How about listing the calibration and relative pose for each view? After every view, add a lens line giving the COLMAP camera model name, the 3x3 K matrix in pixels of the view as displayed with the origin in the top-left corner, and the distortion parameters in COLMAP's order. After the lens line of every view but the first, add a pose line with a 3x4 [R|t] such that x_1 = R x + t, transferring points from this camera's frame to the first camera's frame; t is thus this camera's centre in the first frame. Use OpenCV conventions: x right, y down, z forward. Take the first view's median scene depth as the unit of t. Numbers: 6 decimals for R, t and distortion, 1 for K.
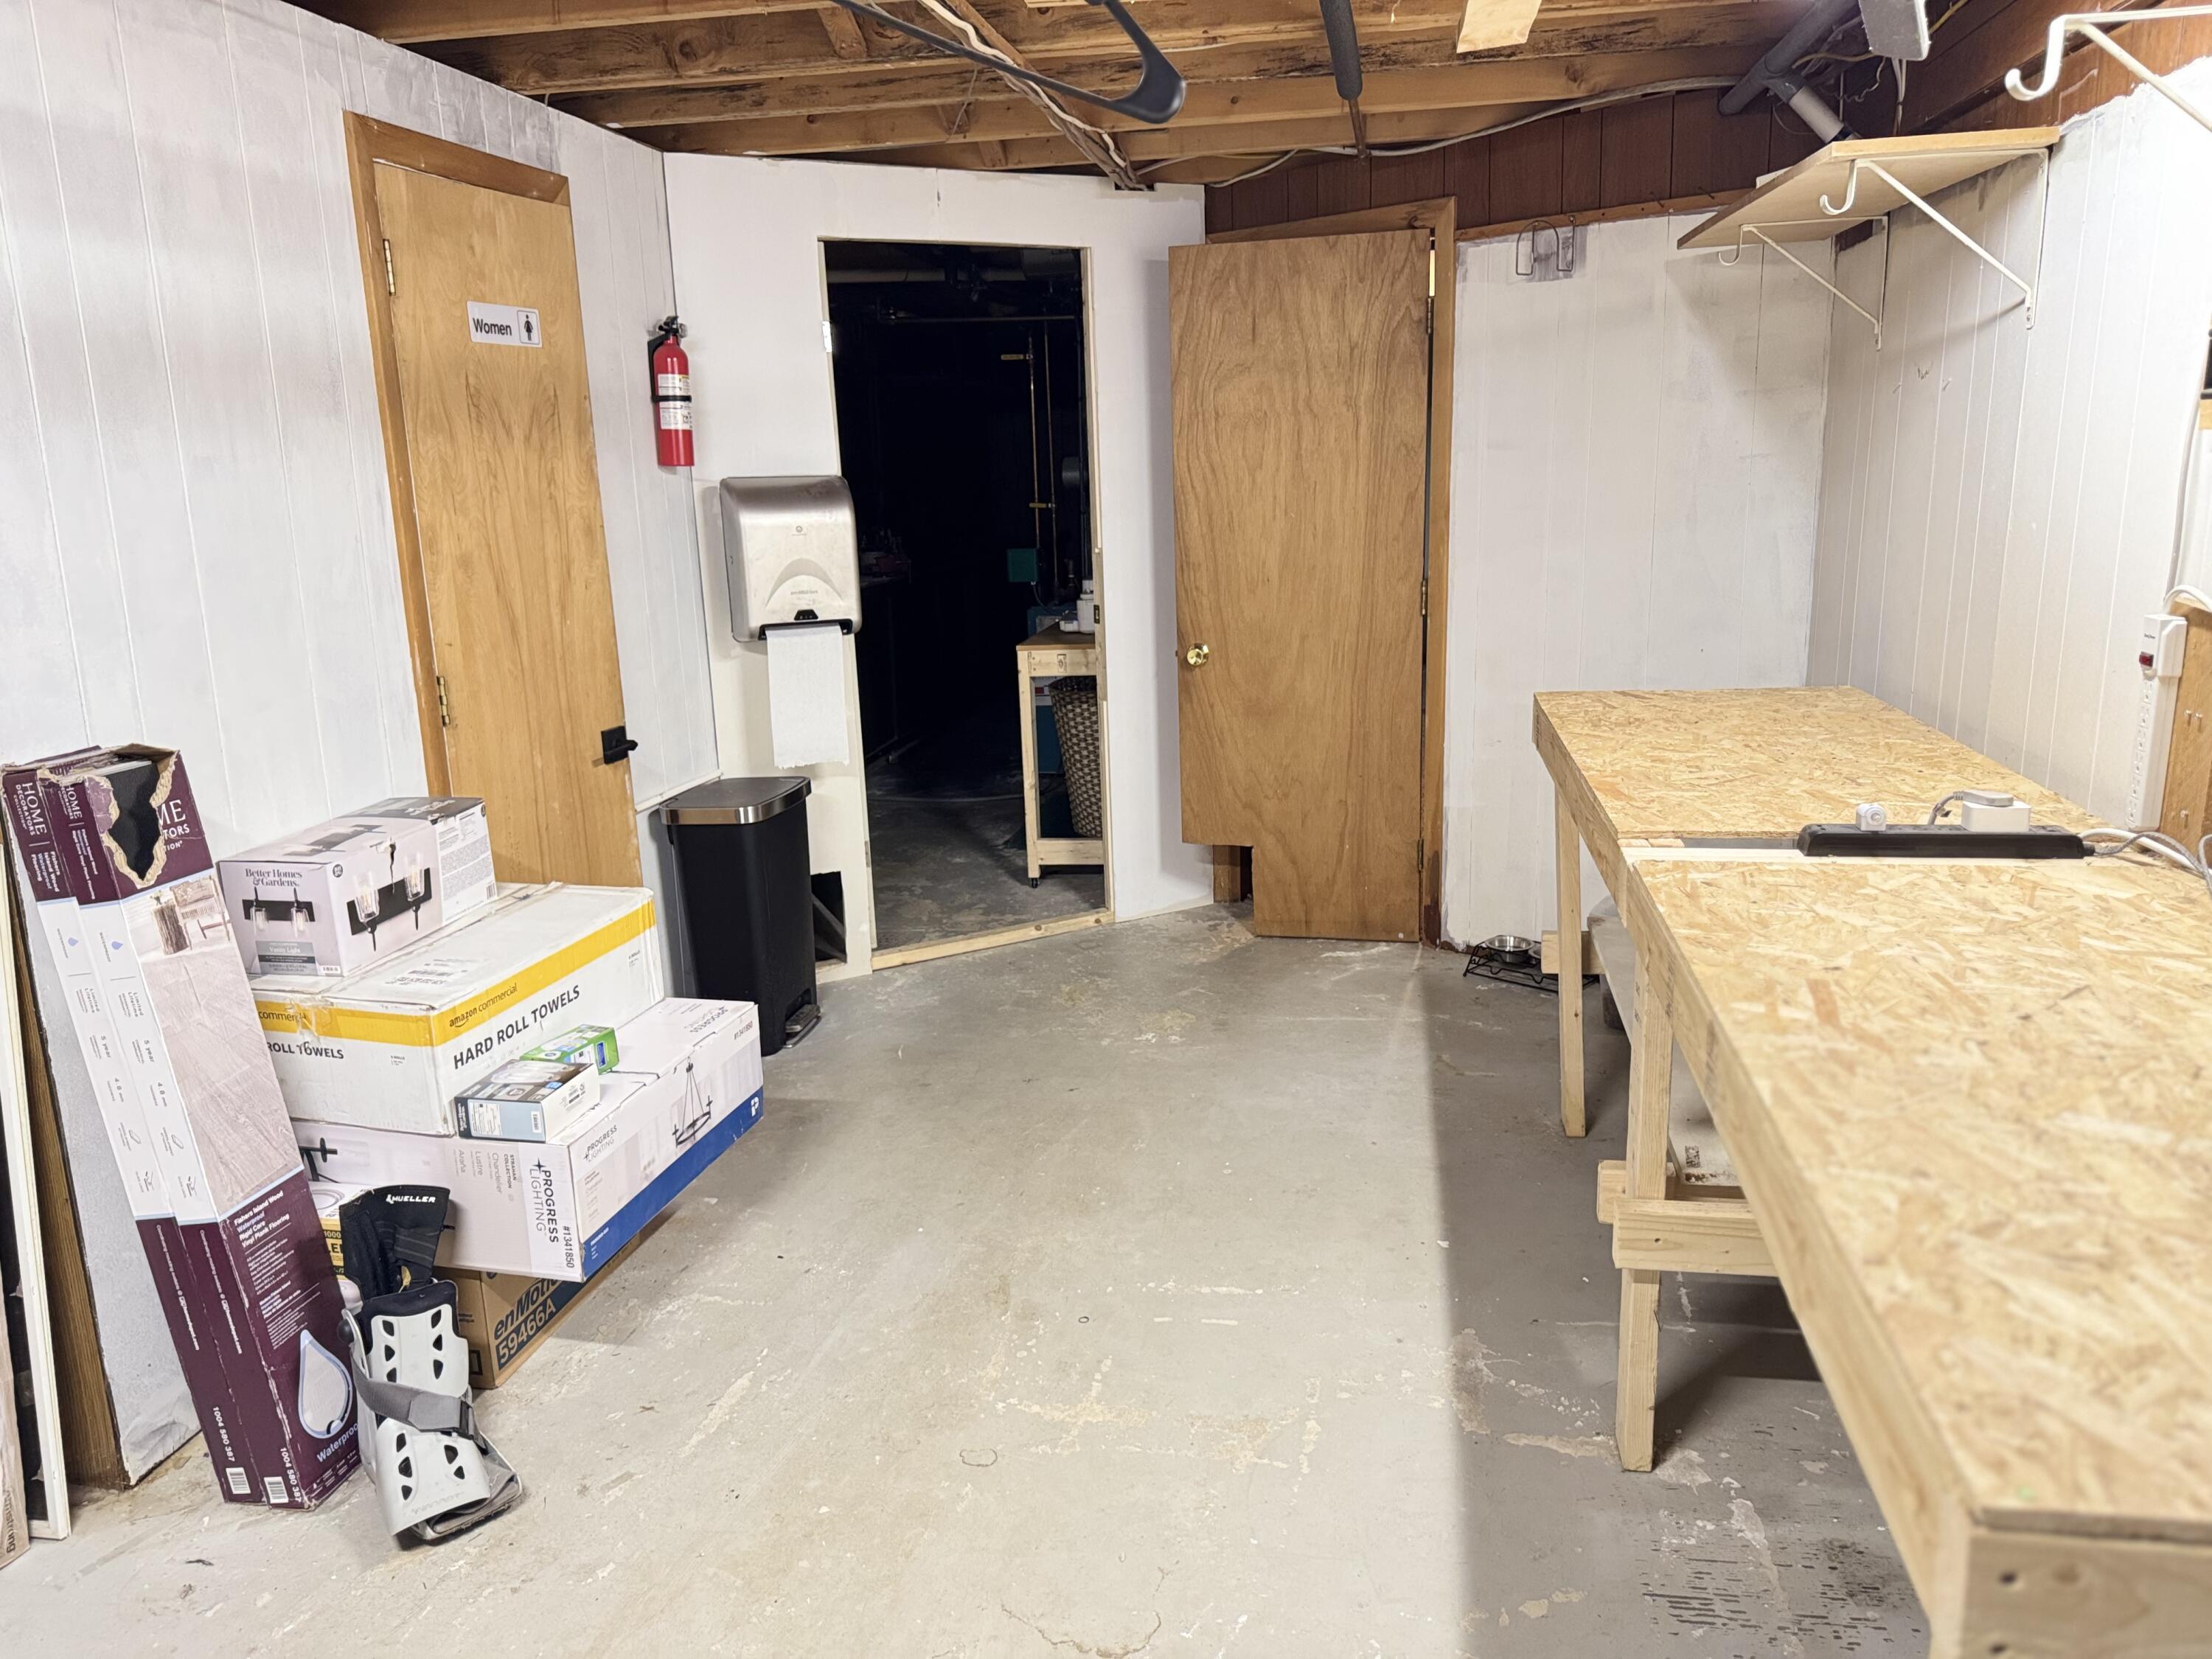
lens RADIAL K [[1575.7, 0, 1106.0], [0, 1575.7, 824.1], [0, 0, 1]] dist [-0.001176, -0.000601]
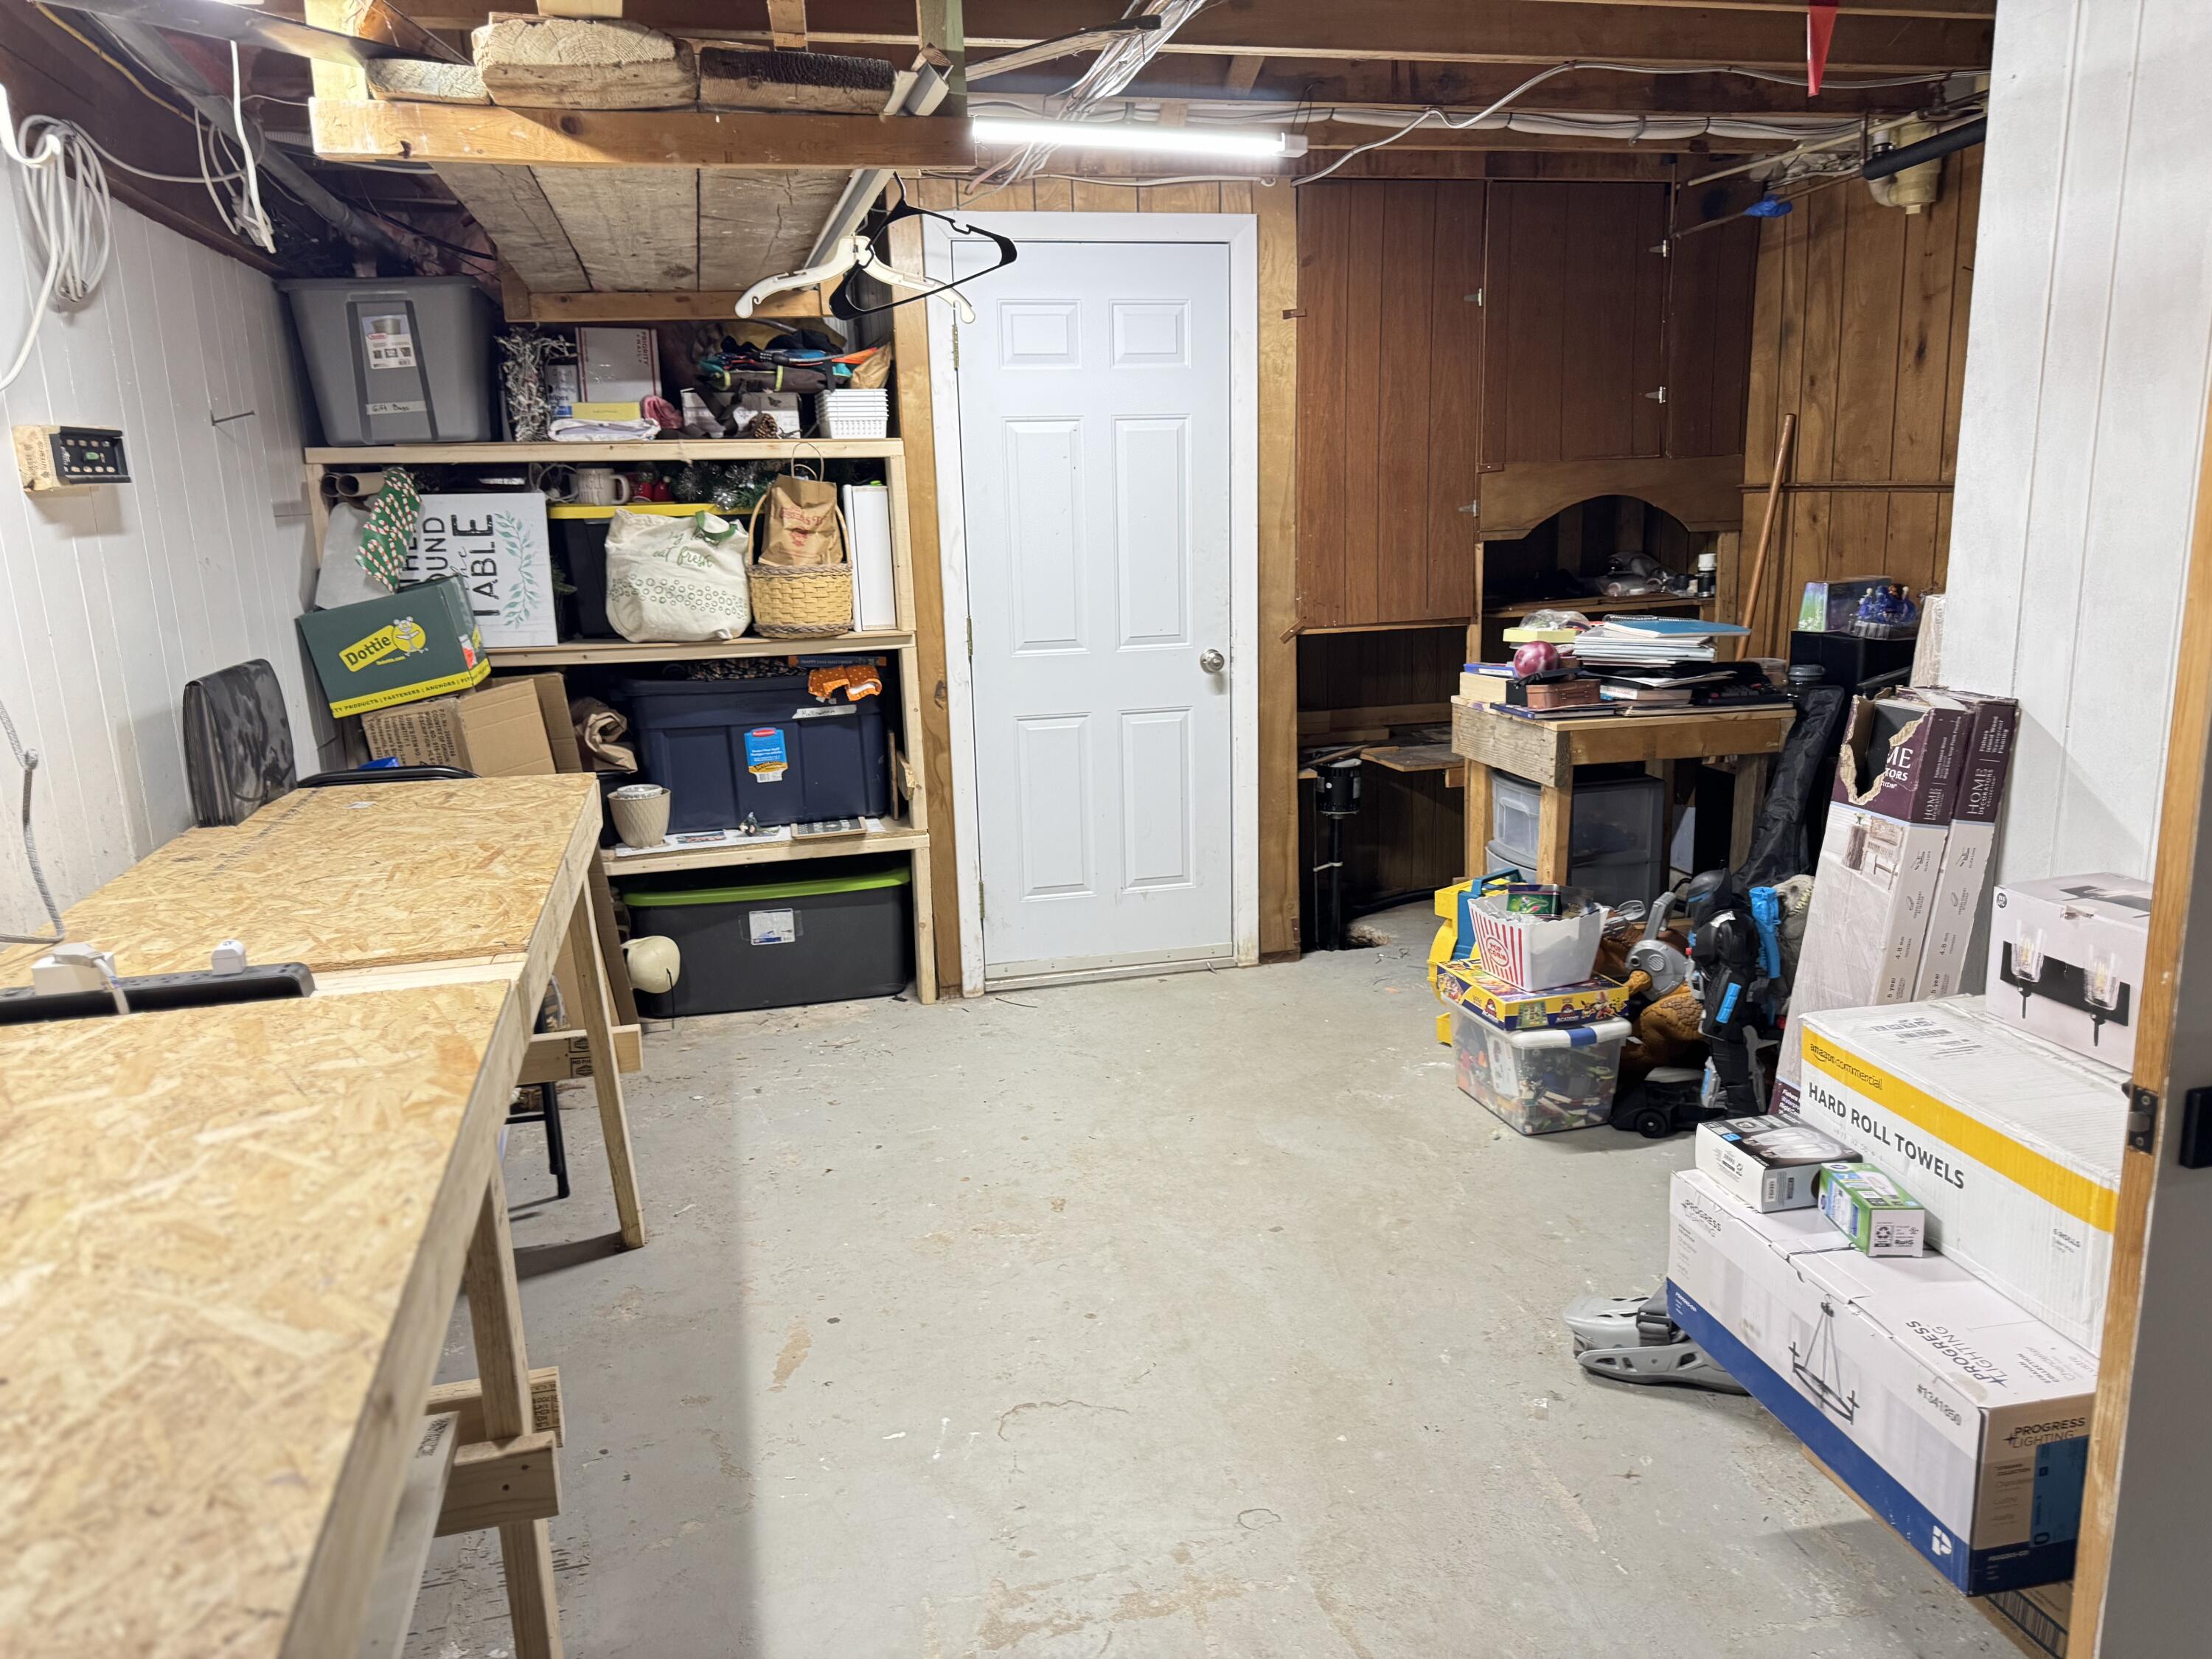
lens RADIAL K [[1575.7, 0, 1103.5], [0, 1575.7, 830.3], [0, 0, 1]] dist [-0.001176, -0.000601]
pose [[-0.906760, 0.152824, -0.392978, 0.294224], [-0.033411, 0.903033, 0.428269, -0.355326], [0.420322, 0.401467, -0.813728, 1.456238]]
